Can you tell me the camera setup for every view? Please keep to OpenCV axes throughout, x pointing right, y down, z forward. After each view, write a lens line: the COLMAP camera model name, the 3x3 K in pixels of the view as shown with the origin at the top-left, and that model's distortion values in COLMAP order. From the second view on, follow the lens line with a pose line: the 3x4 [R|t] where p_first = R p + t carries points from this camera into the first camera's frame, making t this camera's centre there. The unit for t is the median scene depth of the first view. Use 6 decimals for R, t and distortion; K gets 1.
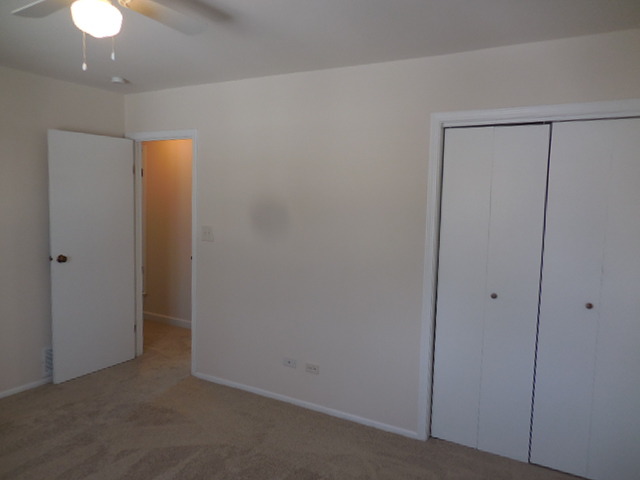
lens RADIAL K [[488.6, 0, 320.5], [0, 488.6, 235.4], [0, 0, 1]] dist [-0.003352, 0.010954]
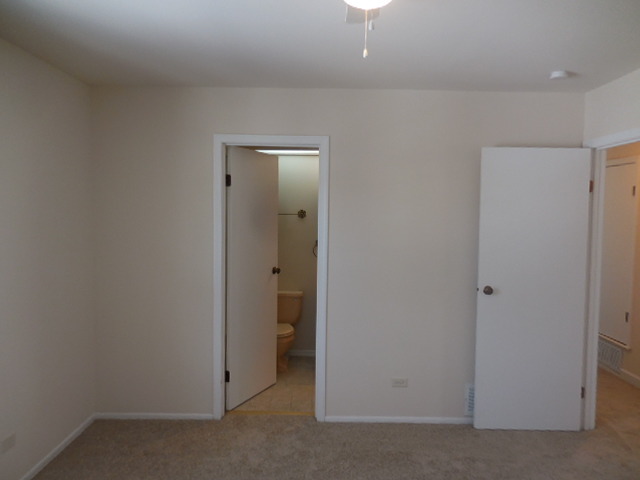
lens RADIAL K [[488.6, 0, 320.5], [0, 488.6, 235.4], [0, 0, 1]] dist [-0.003352, 0.010954]
pose [[0.501879, 0.027980, -0.864485, 0.082966], [-0.074235, 0.997182, -0.010823, -0.019340], [0.861746, 0.069607, 0.502542, 0.278482]]
